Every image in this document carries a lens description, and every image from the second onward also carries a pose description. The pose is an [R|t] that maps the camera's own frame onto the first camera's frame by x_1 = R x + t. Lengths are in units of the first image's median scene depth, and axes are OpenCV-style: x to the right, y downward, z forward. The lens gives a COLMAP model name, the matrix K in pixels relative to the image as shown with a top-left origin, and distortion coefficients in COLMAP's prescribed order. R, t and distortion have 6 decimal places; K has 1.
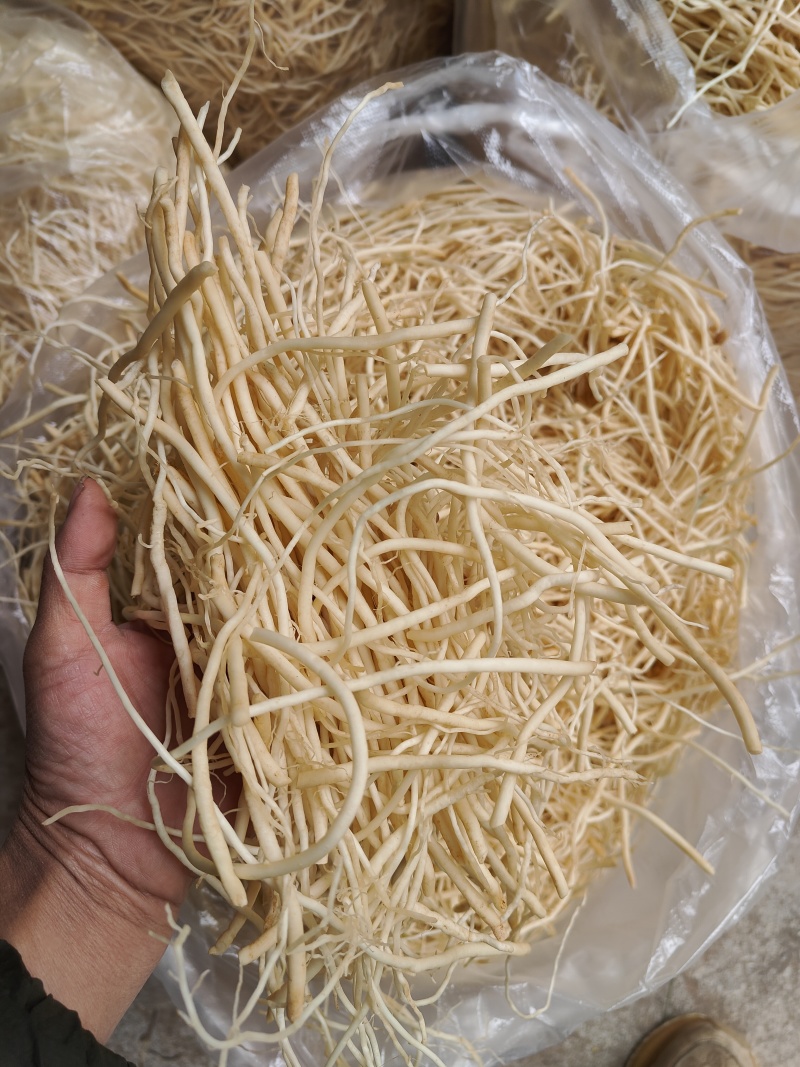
lens RADIAL K [[731.4, 0, 400.9], [0, 731.4, 532.8], [0, 0, 1]] dist [0.008470, 0.001091]
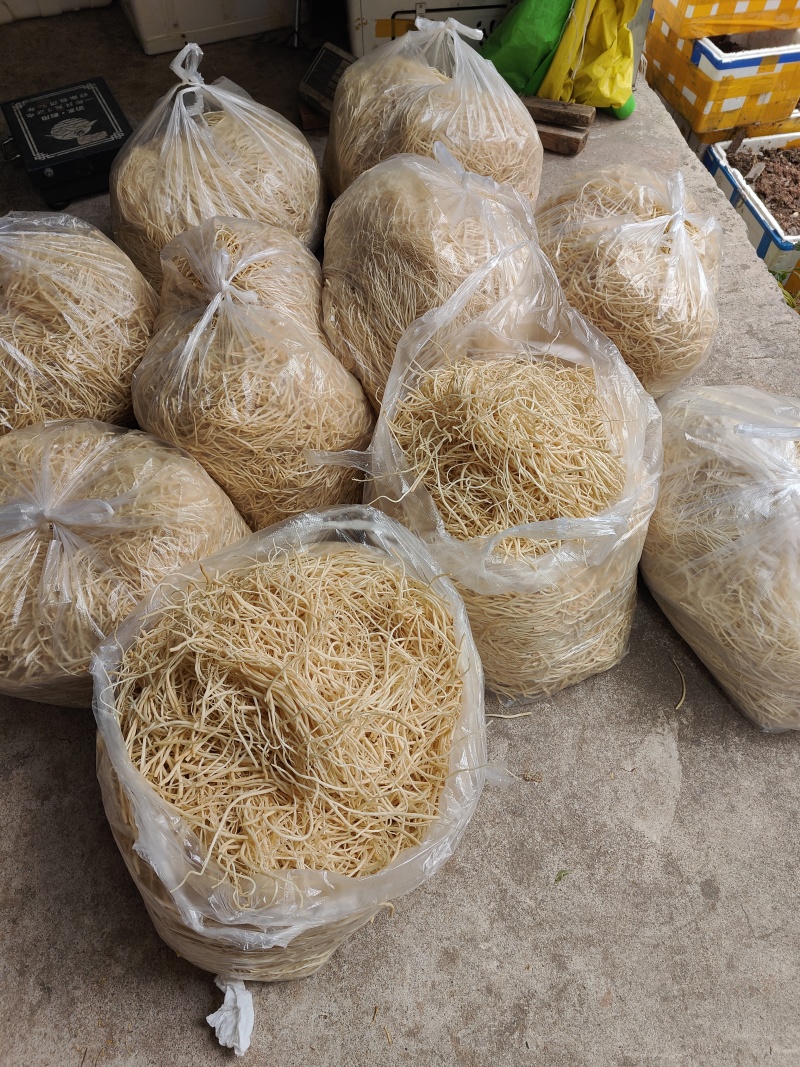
lens RADIAL K [[731.4, 0, 399.4], [0, 731.4, 533.3], [0, 0, 1]] dist [0.008470, 0.001091]
pose [[0.991711, 0.118881, 0.048755, 0.096446], [-0.087870, 0.904325, -0.417702, 0.372118], [-0.093747, 0.409955, 0.907275, -0.976736]]
